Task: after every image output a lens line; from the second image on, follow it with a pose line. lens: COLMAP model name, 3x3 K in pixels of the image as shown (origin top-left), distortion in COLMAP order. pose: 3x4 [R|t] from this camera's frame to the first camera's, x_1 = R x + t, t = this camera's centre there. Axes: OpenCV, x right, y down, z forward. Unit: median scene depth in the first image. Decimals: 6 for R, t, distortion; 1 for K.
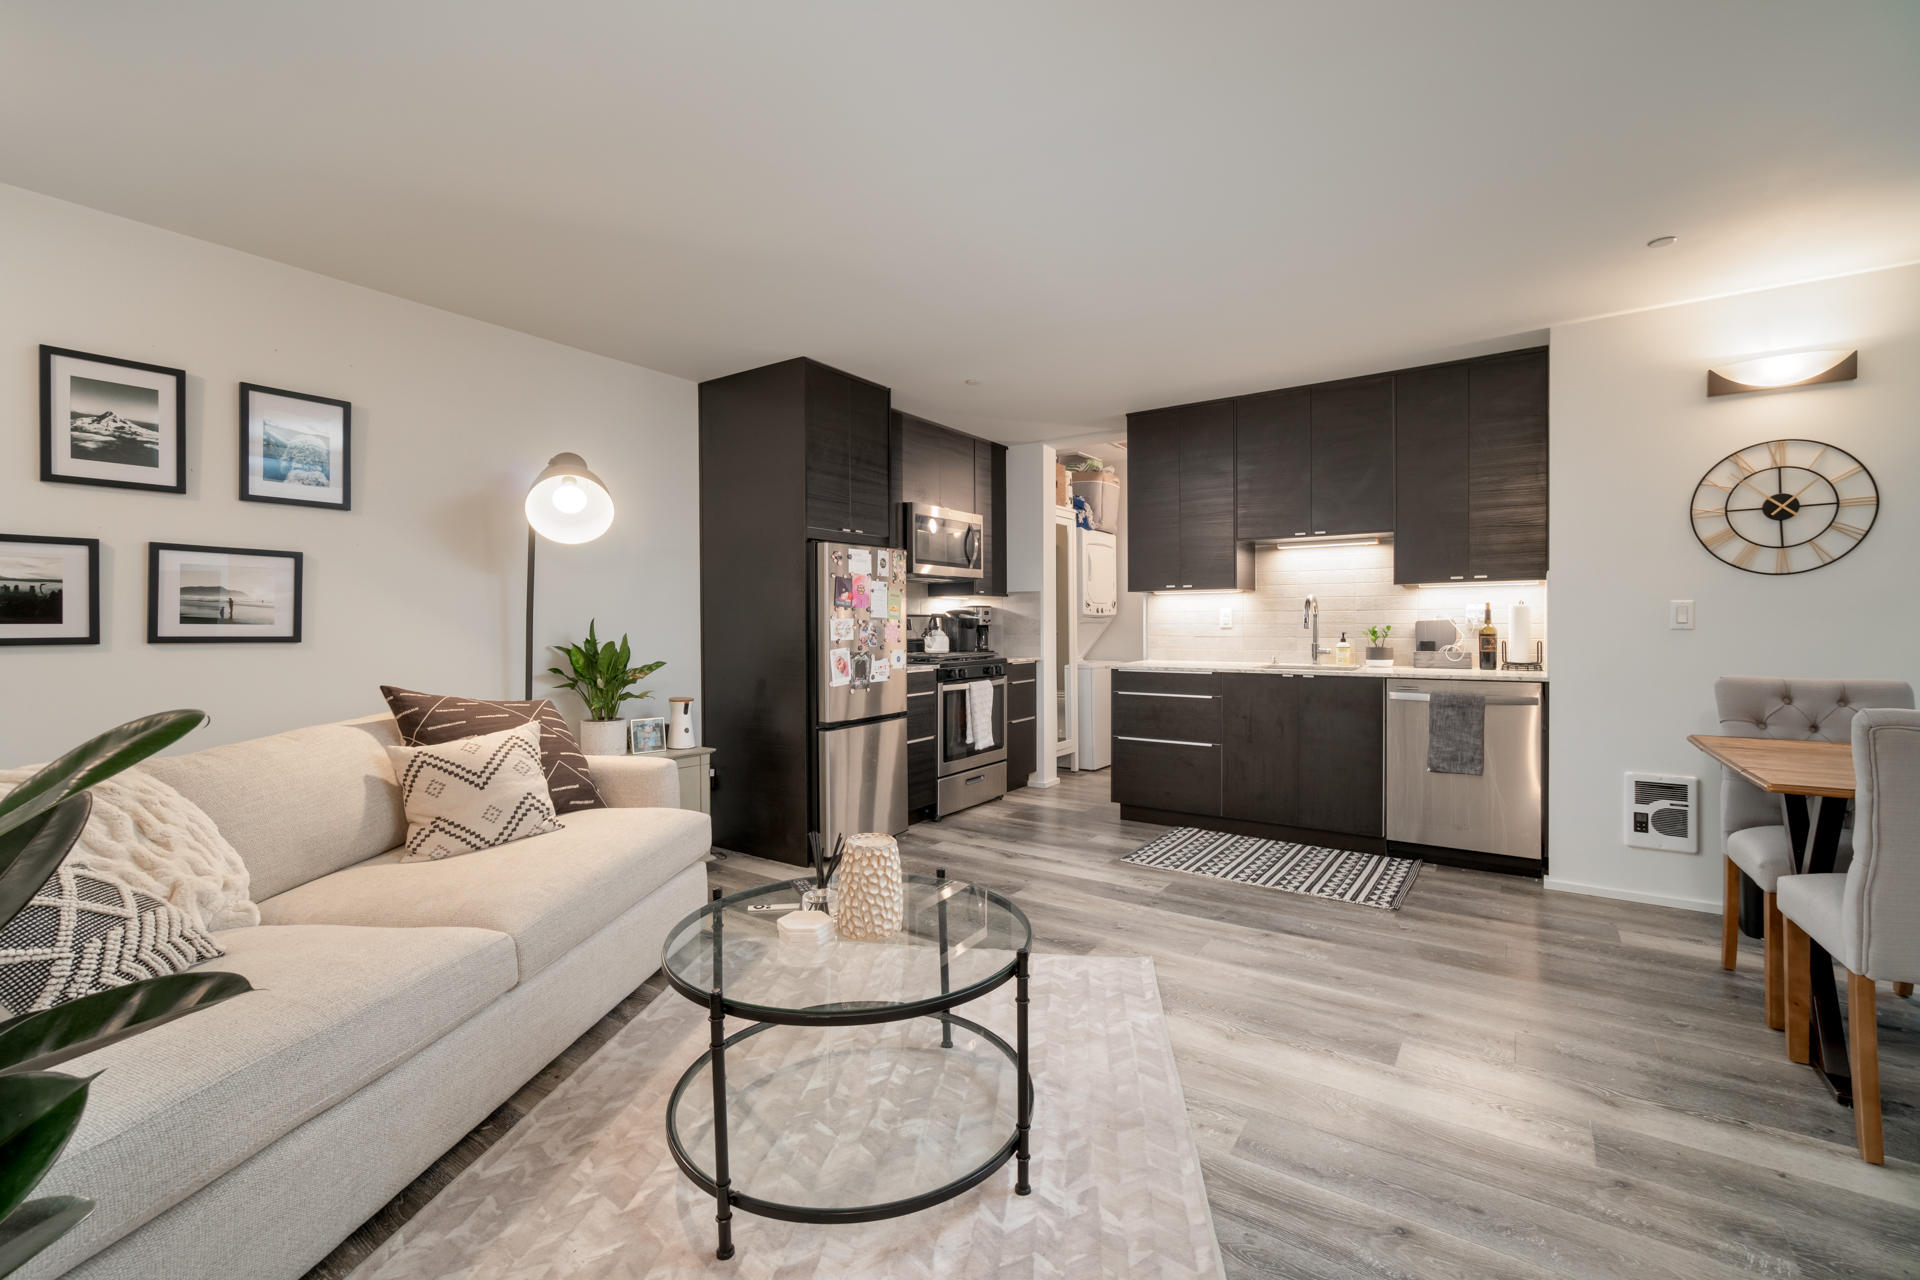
lens RADIAL K [[833.1, 0, 955.1], [0, 833.1, 632.7], [0, 0, 1]] dist [-0.003742, -0.000361]
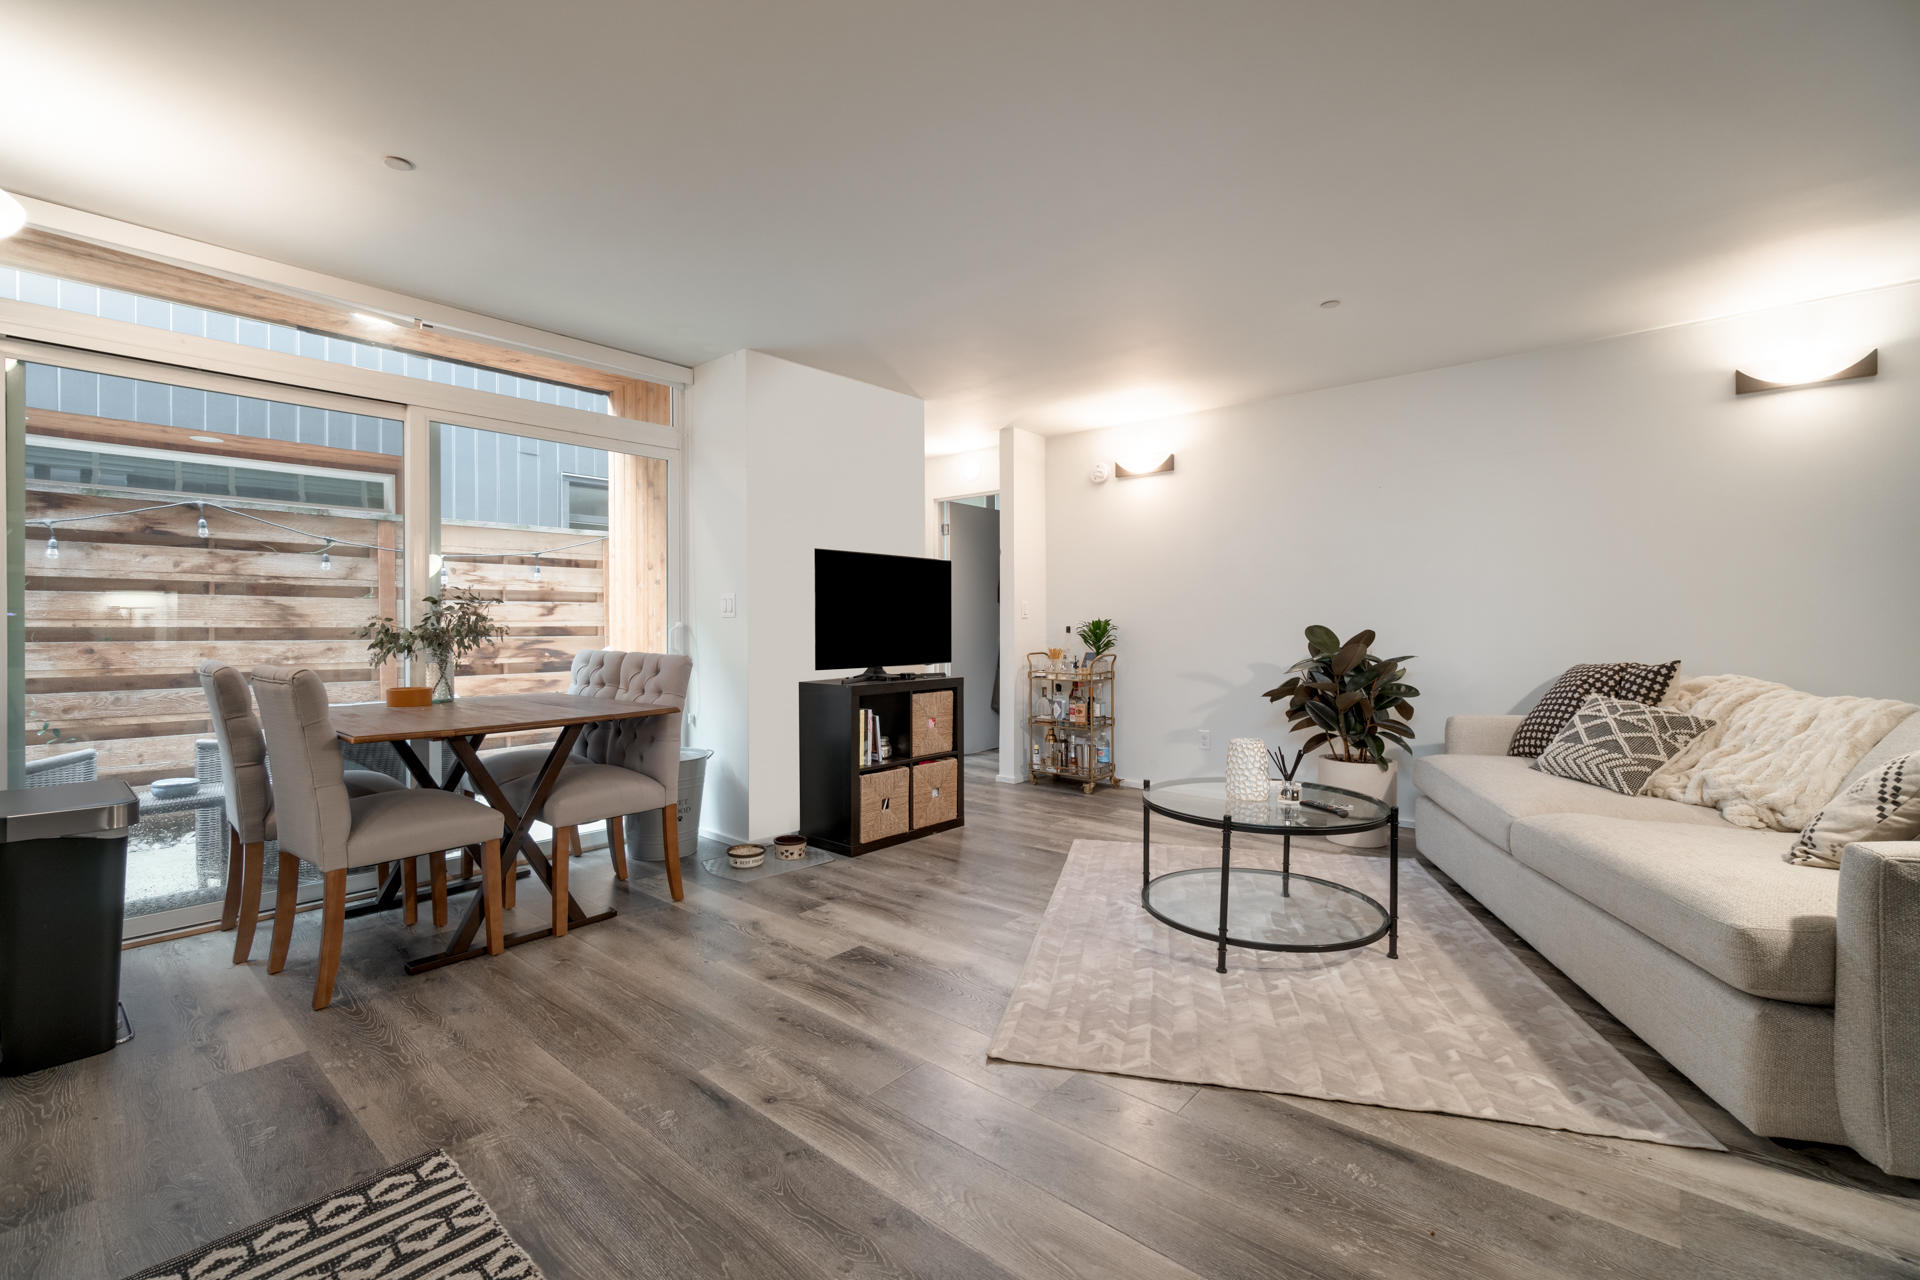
lens RADIAL K [[833.1, 0, 964.2], [0, 833.1, 636.0], [0, 0, 1]] dist [-0.003742, -0.000361]
pose [[-0.995485, 0.003837, 0.094846, 0.224895], [0.006459, 0.999605, 0.027353, 0.005261], [-0.094703, 0.027842, -0.995116, 2.094094]]
